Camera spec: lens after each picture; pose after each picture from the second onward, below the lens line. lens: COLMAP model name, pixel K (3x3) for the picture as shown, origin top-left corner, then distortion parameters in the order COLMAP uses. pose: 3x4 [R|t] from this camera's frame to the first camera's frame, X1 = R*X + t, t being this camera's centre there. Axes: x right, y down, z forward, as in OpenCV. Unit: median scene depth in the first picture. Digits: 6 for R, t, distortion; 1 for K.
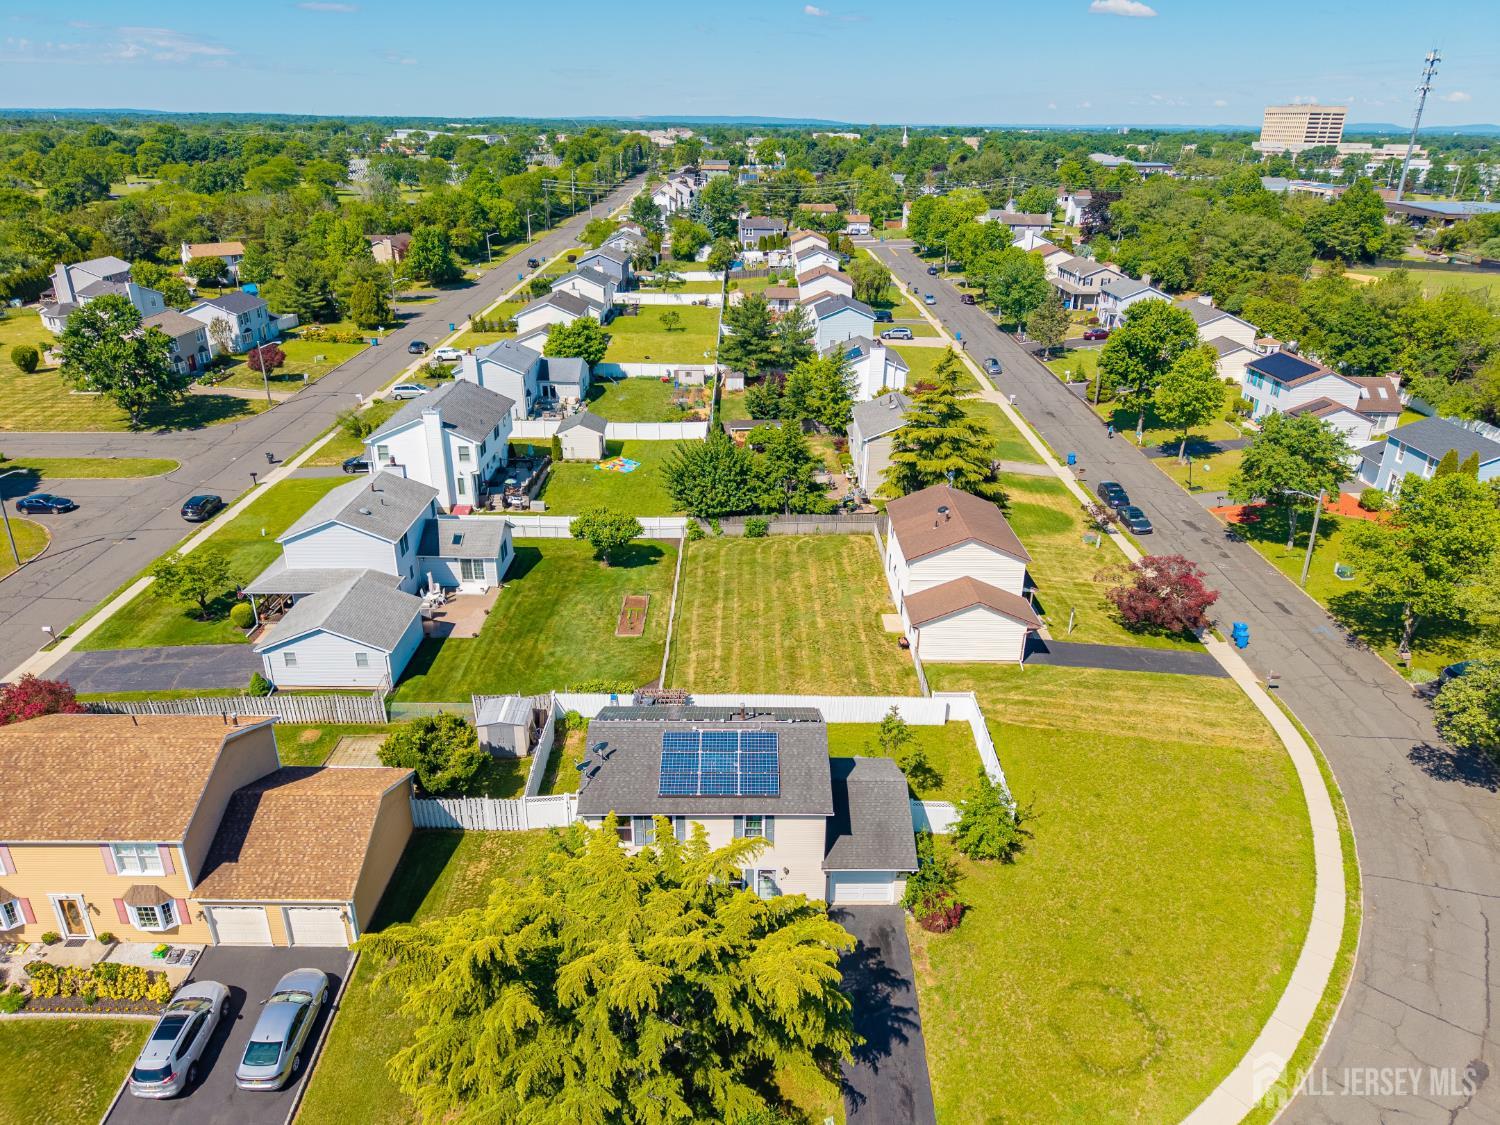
lens RADIAL K [[1004.3, 0, 751.4], [0, 1004.3, 569.4], [0, 0, 1]] dist [0.035843, -0.044668]
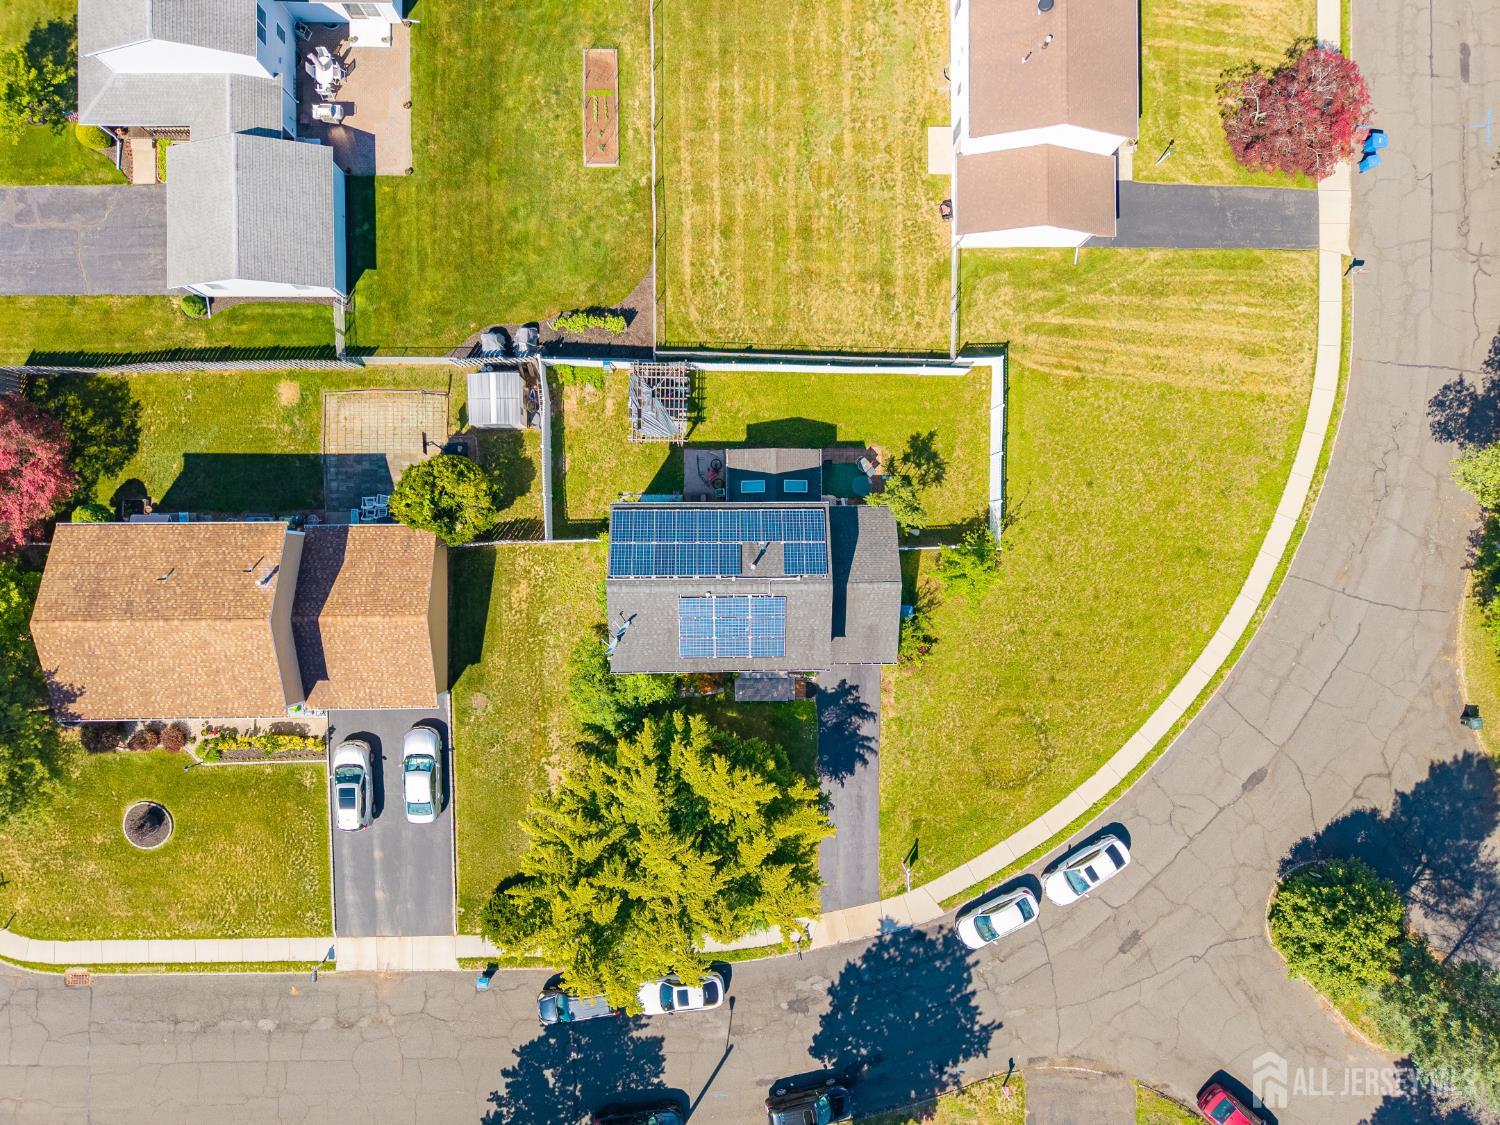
lens RADIAL K [[1013.9, 0, 750.9], [0, 1013.9, 559.5], [0, 0, 1]] dist [0.018854, -0.019377]
pose [[0.999869, 0.000537, 0.016177, -0.017929], [-0.014952, 0.413341, 0.910454, -0.529611], [-0.006198, -0.910576, 0.413295, 0.382173]]
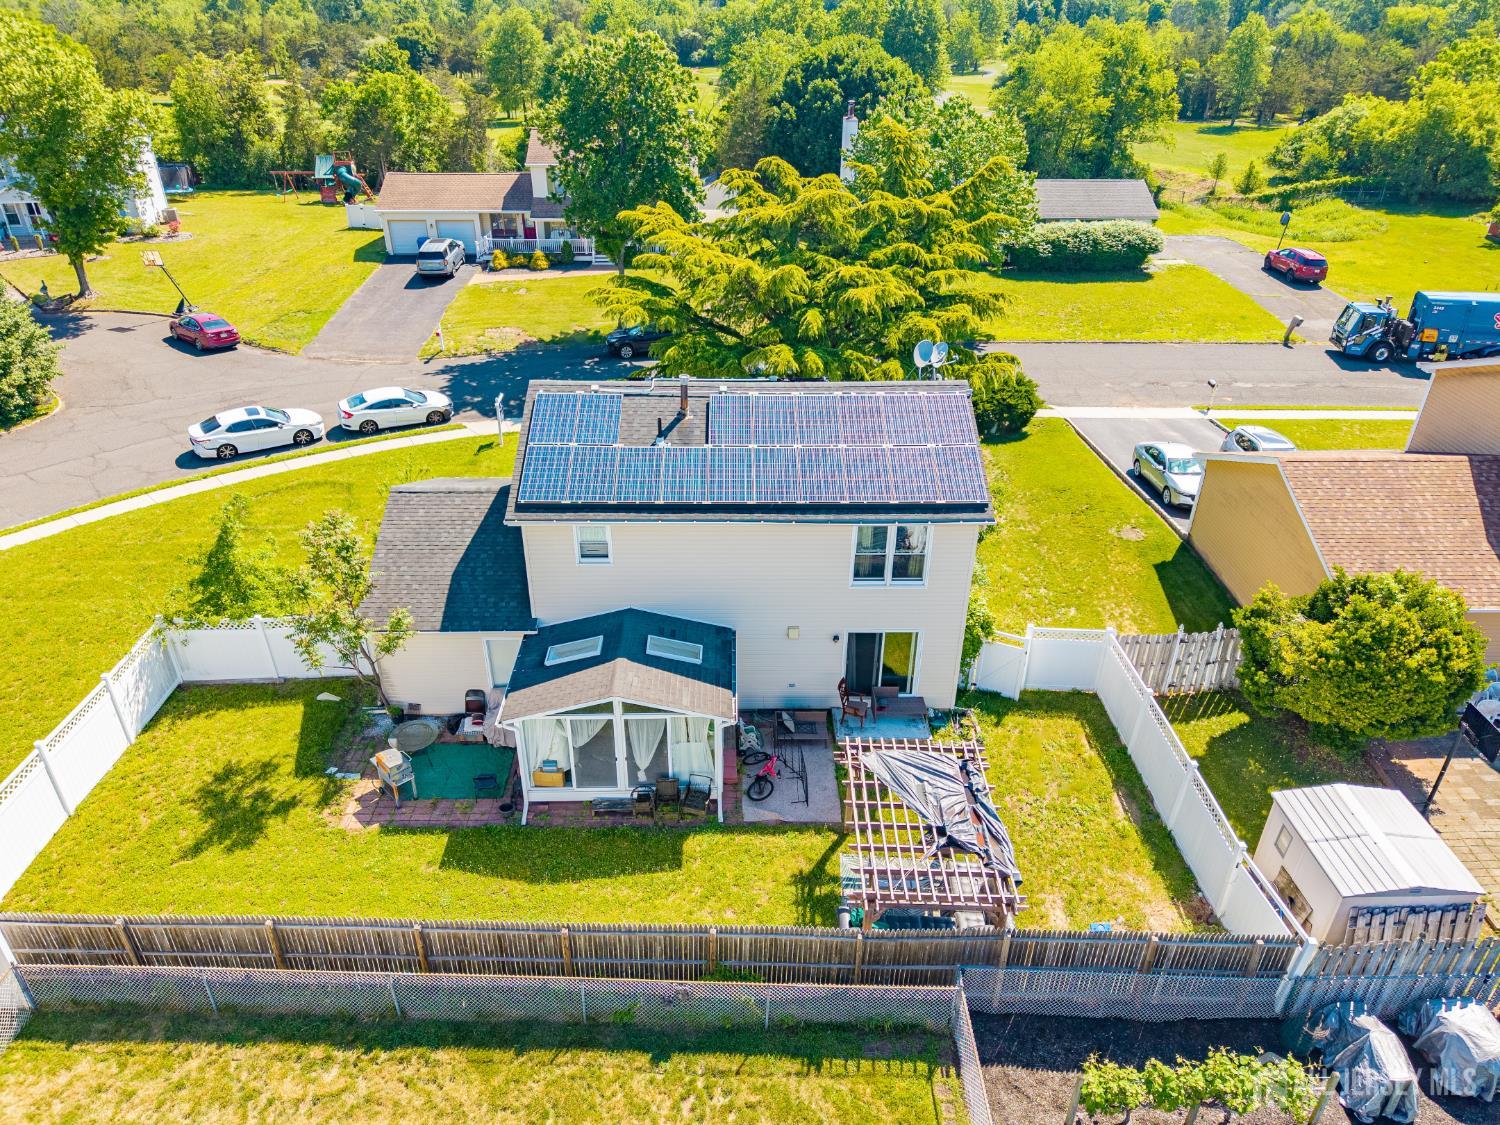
lens RADIAL K [[1013.9, 0, 750.9], [0, 1013.9, 559.5], [0, 0, 1]] dist [0.018854, -0.019377]
pose [[-0.999737, -0.012076, -0.019514, -0.021960], [-0.022880, 0.590363, 0.806813, -0.150266], [0.001777, 0.807047, -0.590484, 0.907846]]
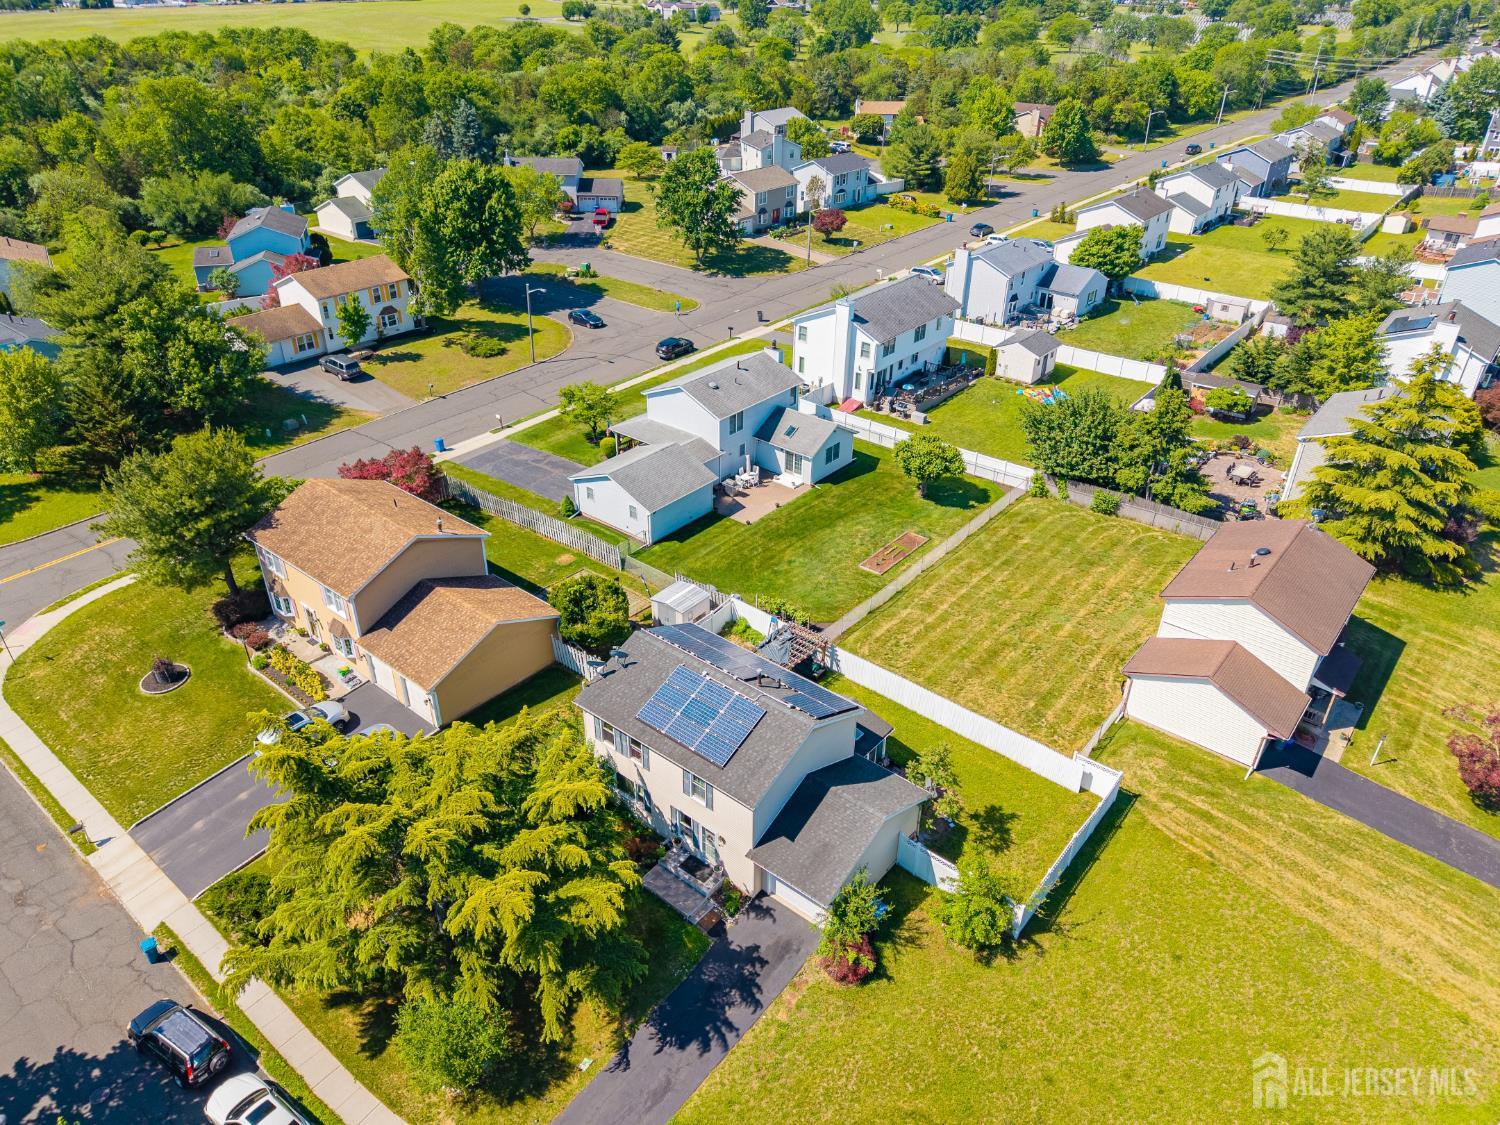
lens RADIAL K [[1004.3, 0, 751.4], [0, 1004.3, 569.4], [0, 0, 1]] dist [0.035843, -0.044668]
pose [[0.769632, 0.331022, -0.545977, 0.319806], [-0.262647, 0.943548, 0.201828, -0.101153], [0.581965, -0.011934, 0.813126, 0.131580]]
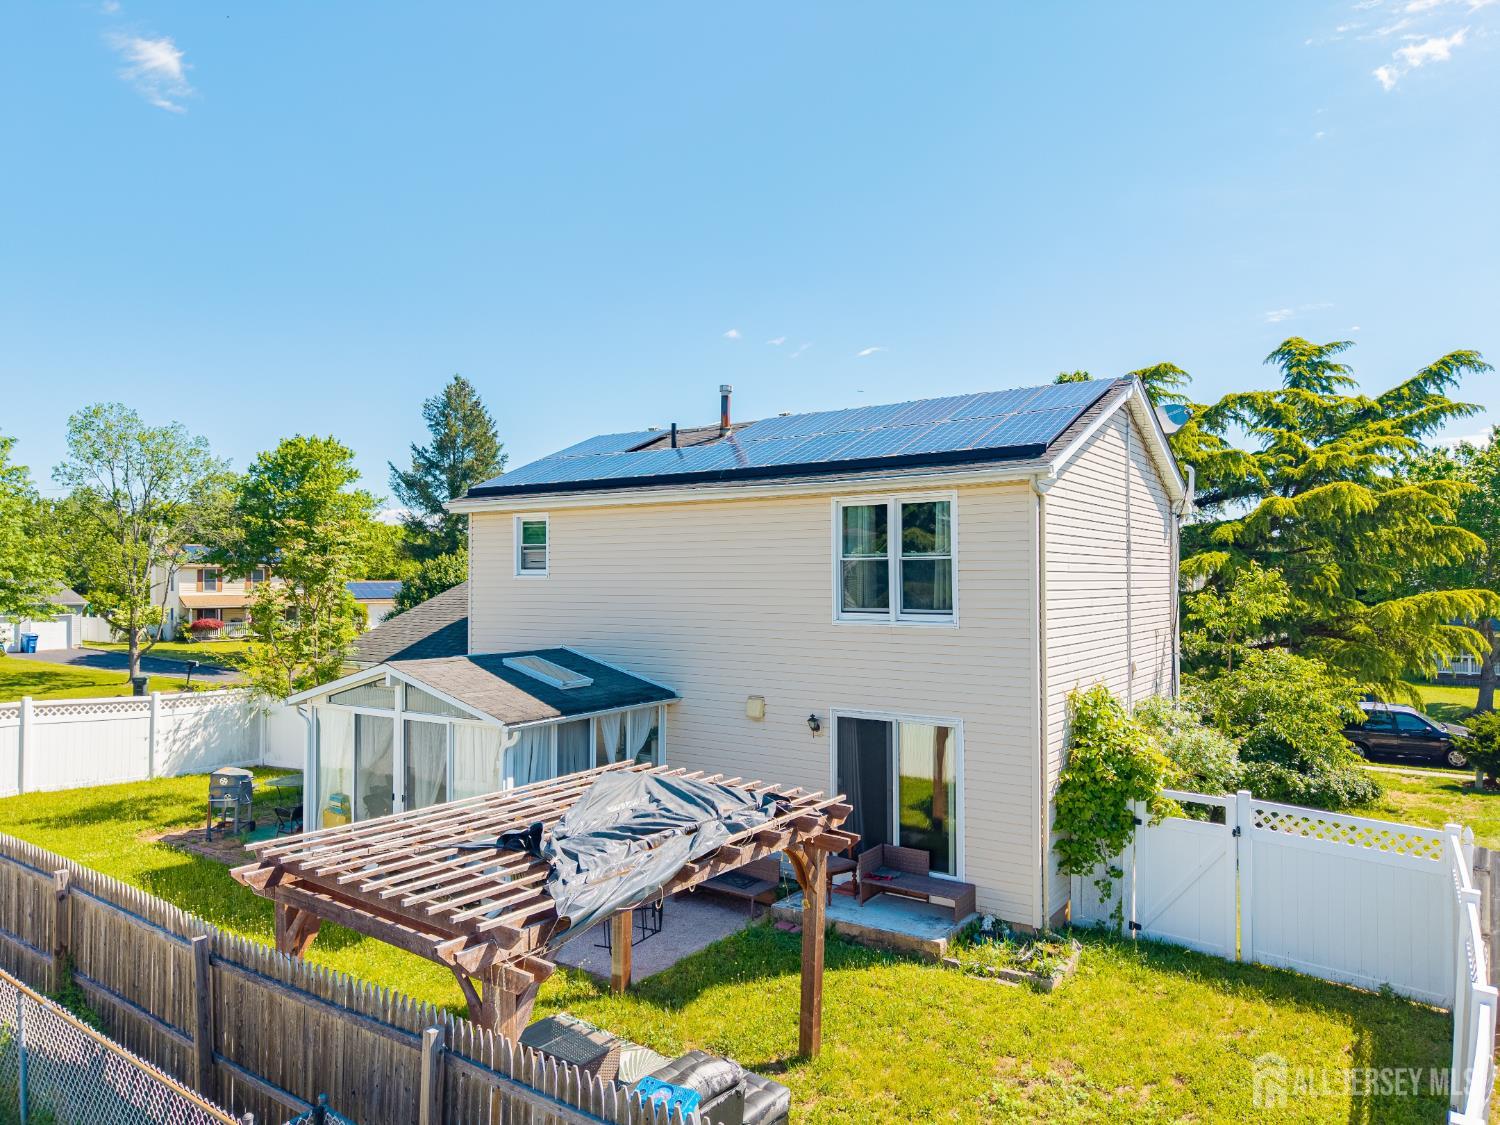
lens RADIAL K [[1018.0, 0, 752.5], [0, 1018.0, 567.2], [0, 0, 1]] dist [-0.005373, -0.003508]
pose [[-0.819848, -0.004881, 0.572561, -0.160880], [0.222187, 0.918895, 0.325983, 0.048135], [-0.527714, 0.394472, -0.752270, 0.868817]]
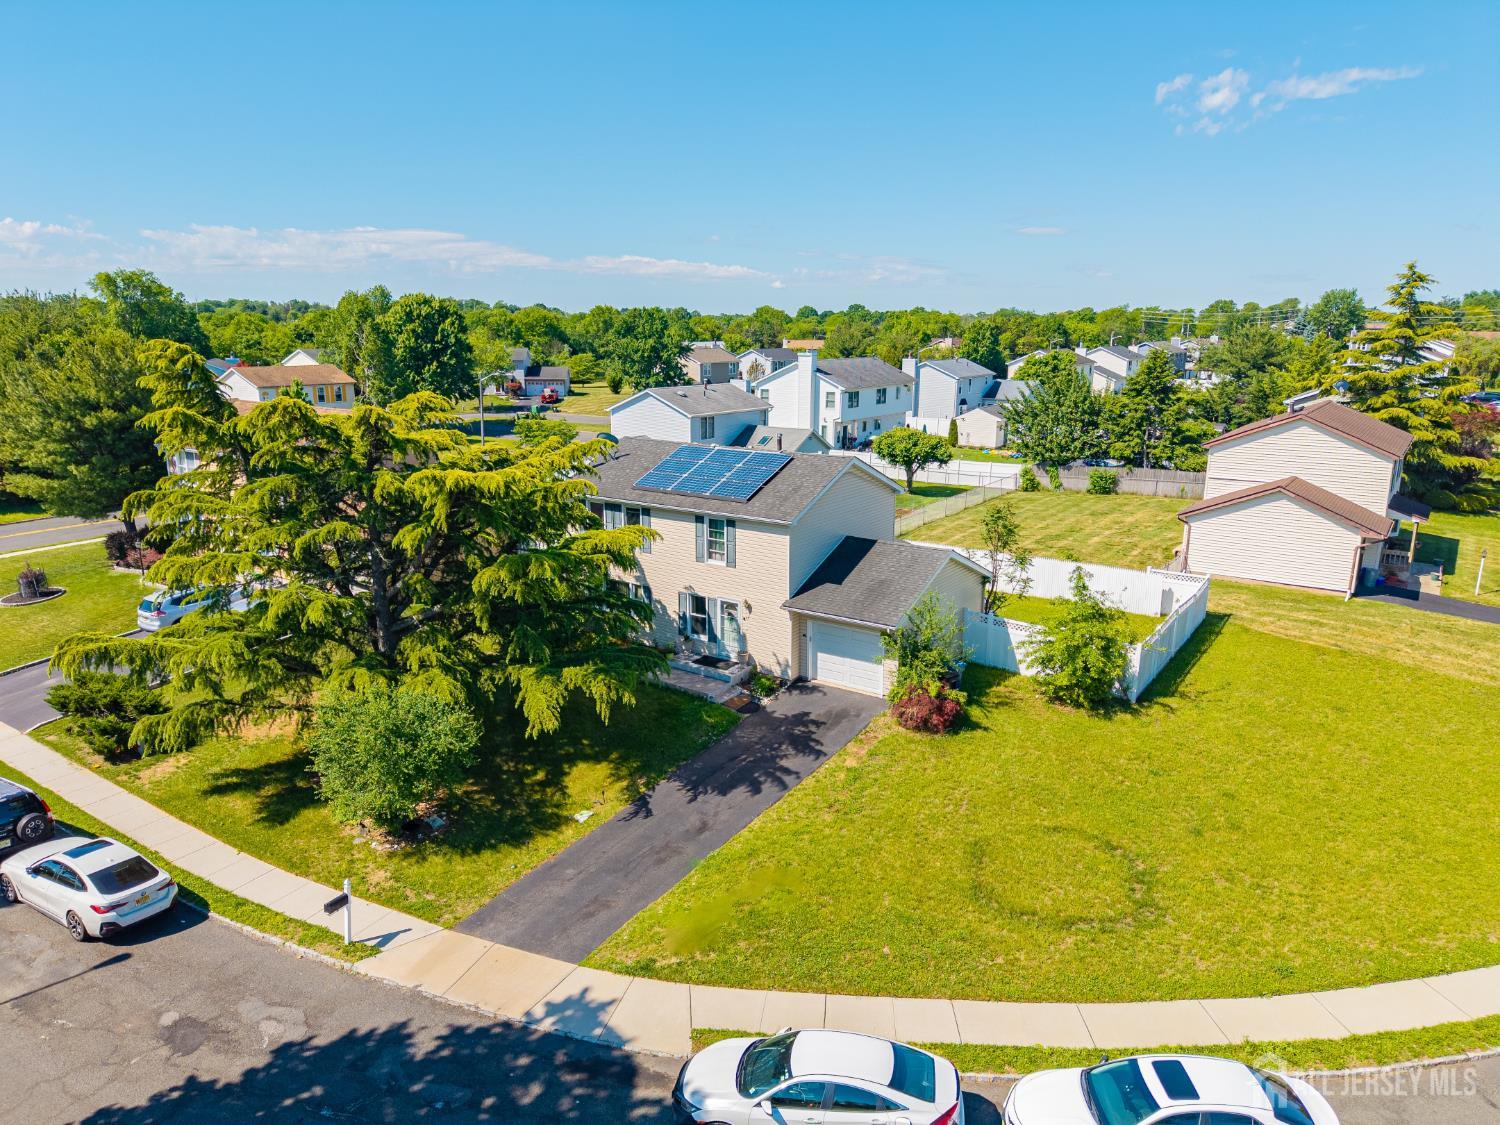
lens RADIAL K [[1004.3, 0, 751.4], [0, 1004.3, 569.4], [0, 0, 1]] dist [0.035843, -0.044668]
pose [[0.816896, 0.127586, -0.562497, 0.295097], [-0.227533, 0.967423, -0.111007, 0.223296], [0.530009, 0.218667, 0.819314, 0.222089]]
